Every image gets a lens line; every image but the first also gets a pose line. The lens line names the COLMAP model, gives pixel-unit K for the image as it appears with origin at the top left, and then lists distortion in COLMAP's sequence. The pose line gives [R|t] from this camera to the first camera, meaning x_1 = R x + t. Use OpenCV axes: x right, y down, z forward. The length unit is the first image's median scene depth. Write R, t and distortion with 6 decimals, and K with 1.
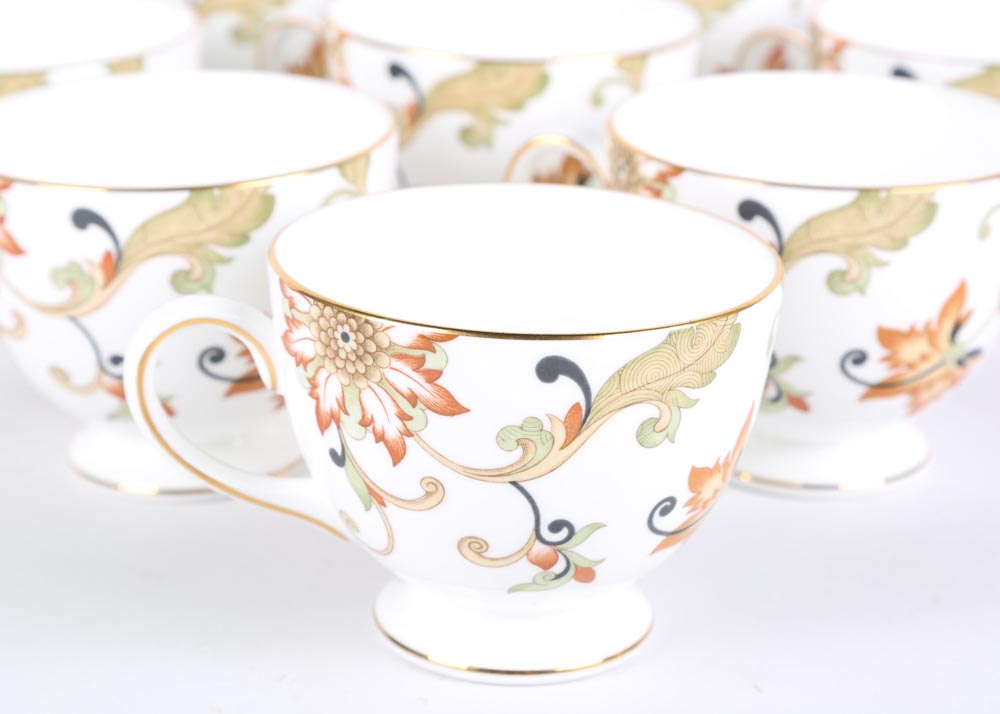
lens RADIAL K [[2784.0, 0, 498.4], [0, 2784.0, 351.3], [0, 0, 1]] dist [0.123752, 0.000000]
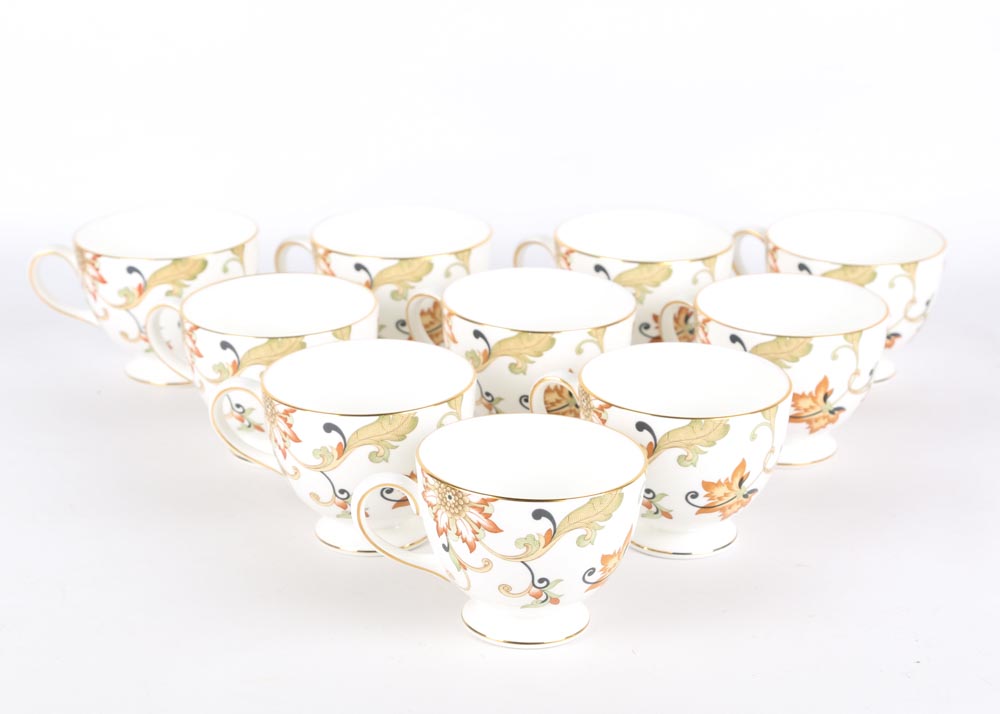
lens RADIAL K [[2470.8, 0, 500.8], [0, 2470.8, 365.5], [0, 0, 1]] dist [0.018897, 0.000000]
pose [[0.999307, 0.013227, -0.034790, 0.054326], [-0.012700, 0.999802, 0.015310, -0.140179], [0.034985, -0.014858, 0.999277, -0.994102]]
